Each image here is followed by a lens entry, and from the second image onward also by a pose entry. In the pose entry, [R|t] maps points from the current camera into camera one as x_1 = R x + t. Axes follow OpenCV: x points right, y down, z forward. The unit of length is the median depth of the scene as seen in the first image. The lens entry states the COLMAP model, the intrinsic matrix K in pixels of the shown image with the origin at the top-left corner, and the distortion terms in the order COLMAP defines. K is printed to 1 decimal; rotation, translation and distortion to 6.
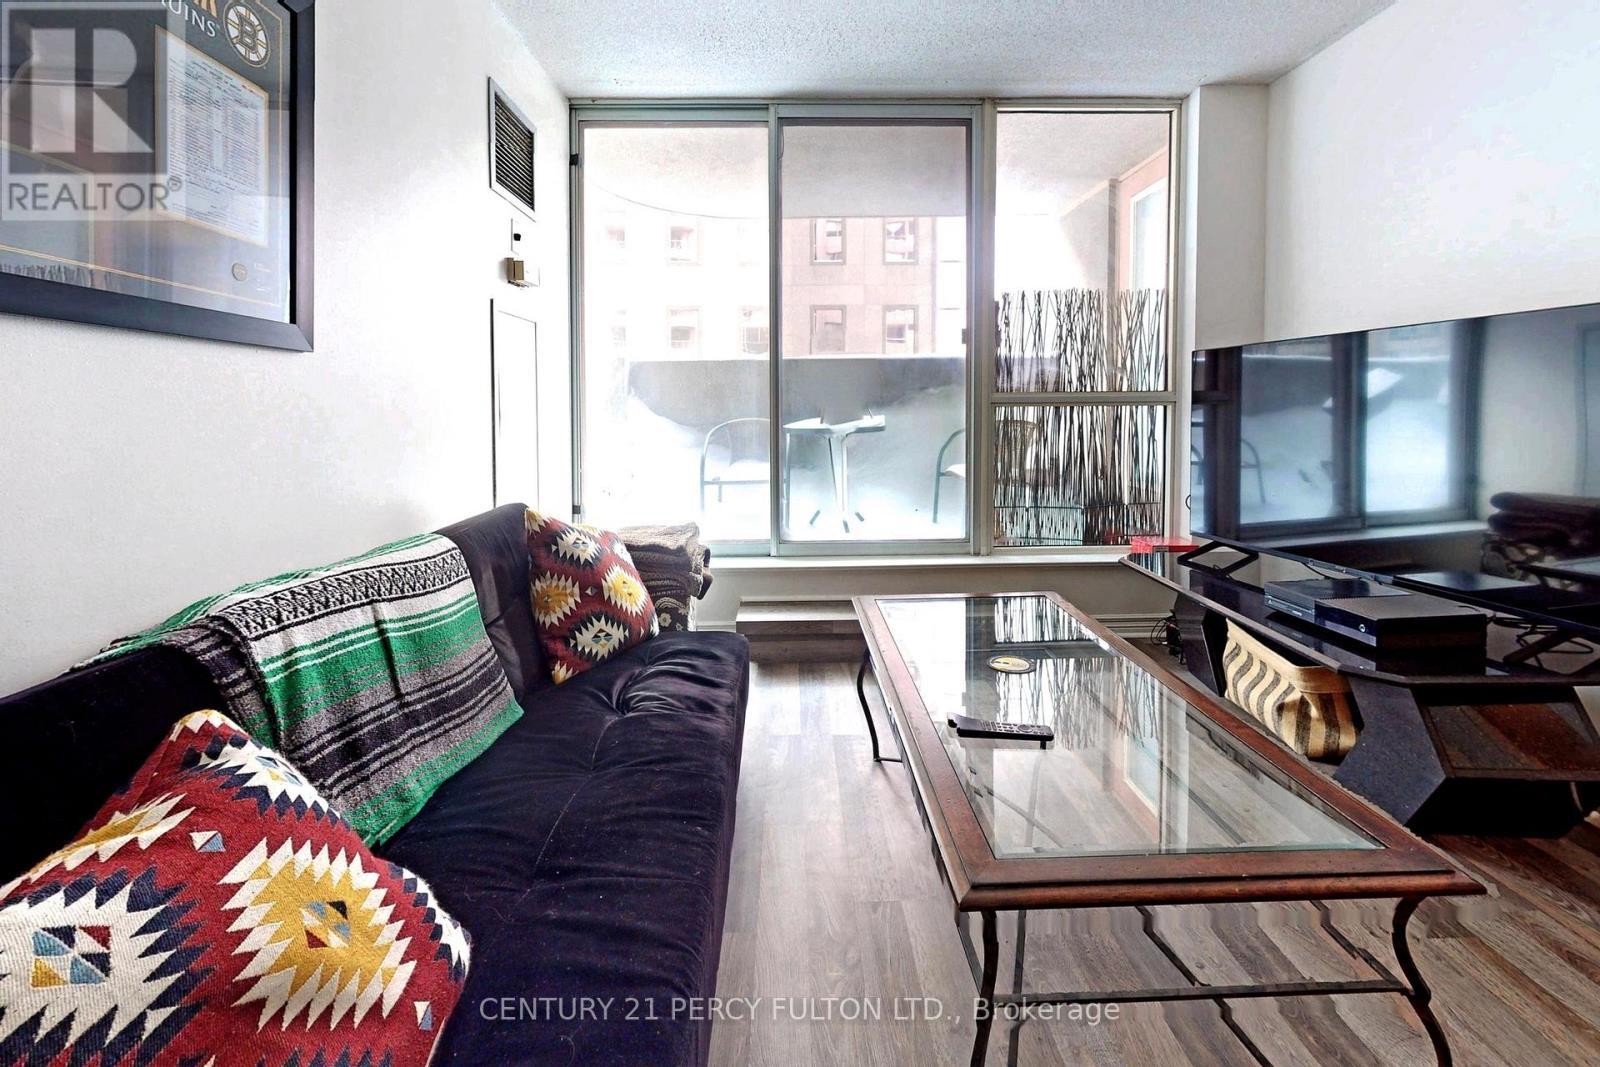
lens RADIAL K [[682.4, 0, 799.4], [0, 682.4, 423.4], [0, 0, 1]] dist [-0.001646, -0.000139]
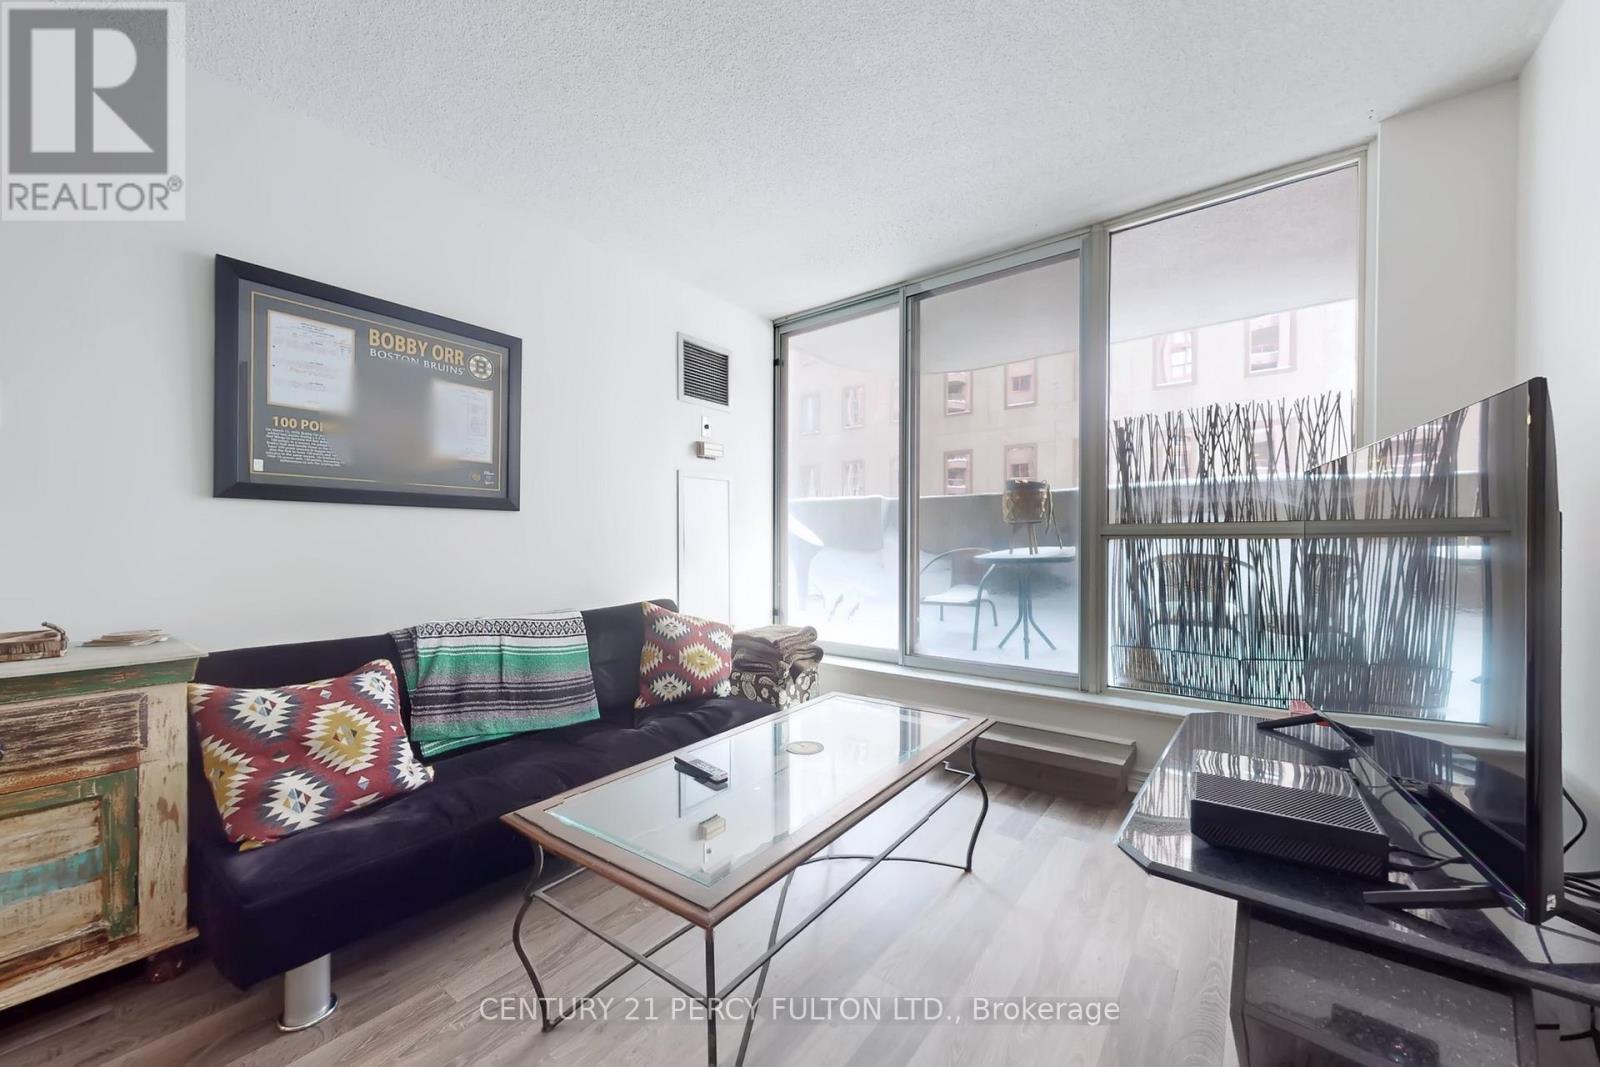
lens RADIAL K [[618.1, 0, 800.0], [0, 618.1, 533.5], [0, 0, 1]] dist [-0.000520, 0.000132]
pose [[0.772409, -0.001771, -0.635123, 0.686580], [-0.016636, 0.999597, -0.023019, -0.006832], [0.634907, 0.028345, 0.772068, 0.077110]]
